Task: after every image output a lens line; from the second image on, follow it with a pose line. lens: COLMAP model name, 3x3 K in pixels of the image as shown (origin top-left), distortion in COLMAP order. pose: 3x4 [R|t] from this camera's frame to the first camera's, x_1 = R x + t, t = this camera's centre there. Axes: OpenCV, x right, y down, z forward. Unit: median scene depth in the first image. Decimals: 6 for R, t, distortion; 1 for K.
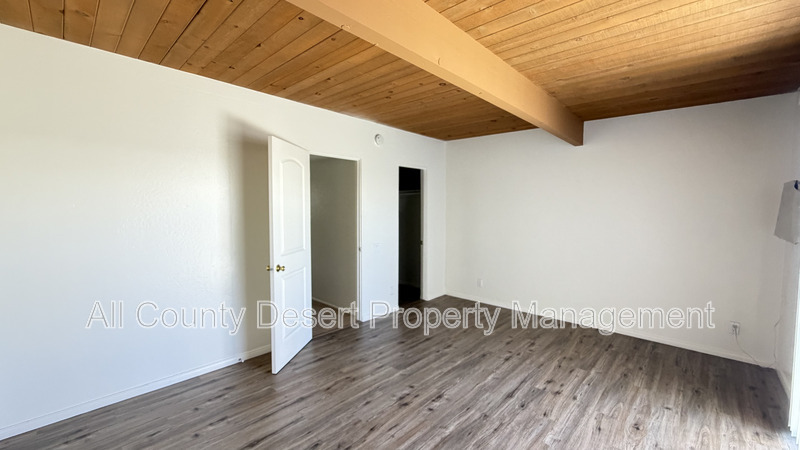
lens RADIAL K [[319.2, 0, 395.3], [0, 319.2, 224.9], [0, 0, 1]] dist [-0.000443, 0.000755]
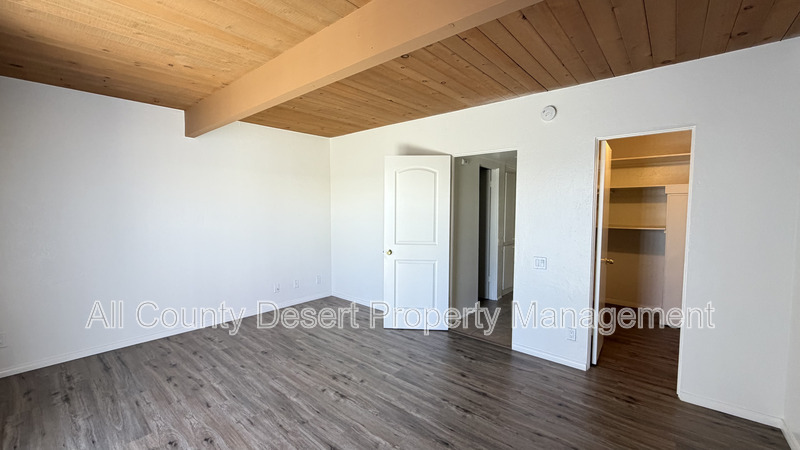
lens RADIAL K [[319.2, 0, 400.9], [0, 319.2, 224.6], [0, 0, 1]] dist [-0.000443, 0.000755]
pose [[0.062019, 0.048834, -0.996880, 1.069204], [-0.060012, 0.997178, 0.045115, -0.048633], [0.996269, 0.057027, 0.064774, 1.041081]]
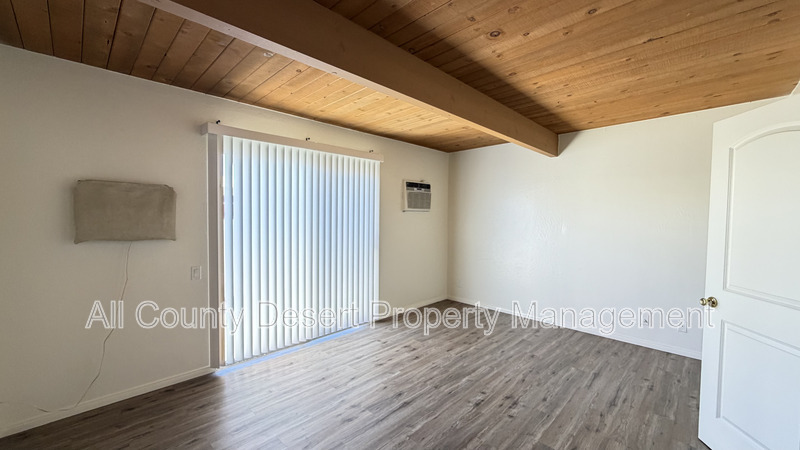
lens RADIAL K [[319.2, 0, 395.0], [0, 319.2, 225.4], [0, 0, 1]] dist [-0.000443, 0.000755]
pose [[-0.999774, -0.016585, 0.013287, 0.375183], [-0.015343, 0.995942, 0.088682, -0.096941], [-0.014704, 0.088458, -0.995971, 1.863774]]
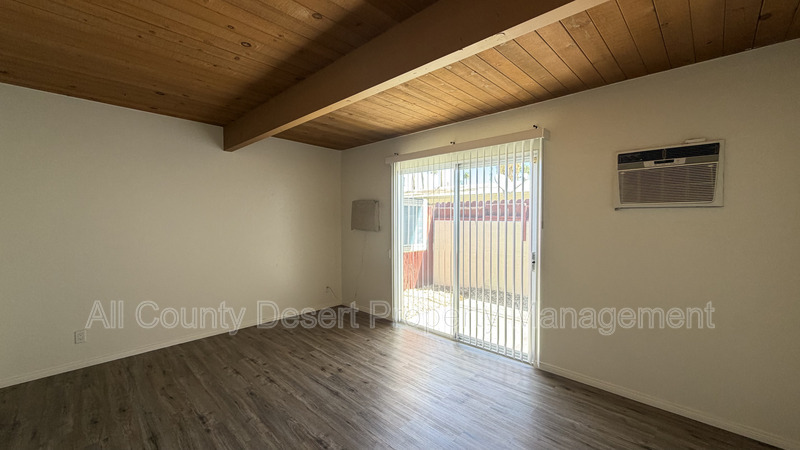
lens RADIAL K [[319.2, 0, 401.0], [0, 319.2, 222.6], [0, 0, 1]] dist [-0.000443, 0.000755]
pose [[0.005612, -0.028008, 0.999592, -0.643576], [0.054402, 0.998136, 0.027662, -0.037692], [-0.998503, 0.054224, 0.007125, 0.722108]]
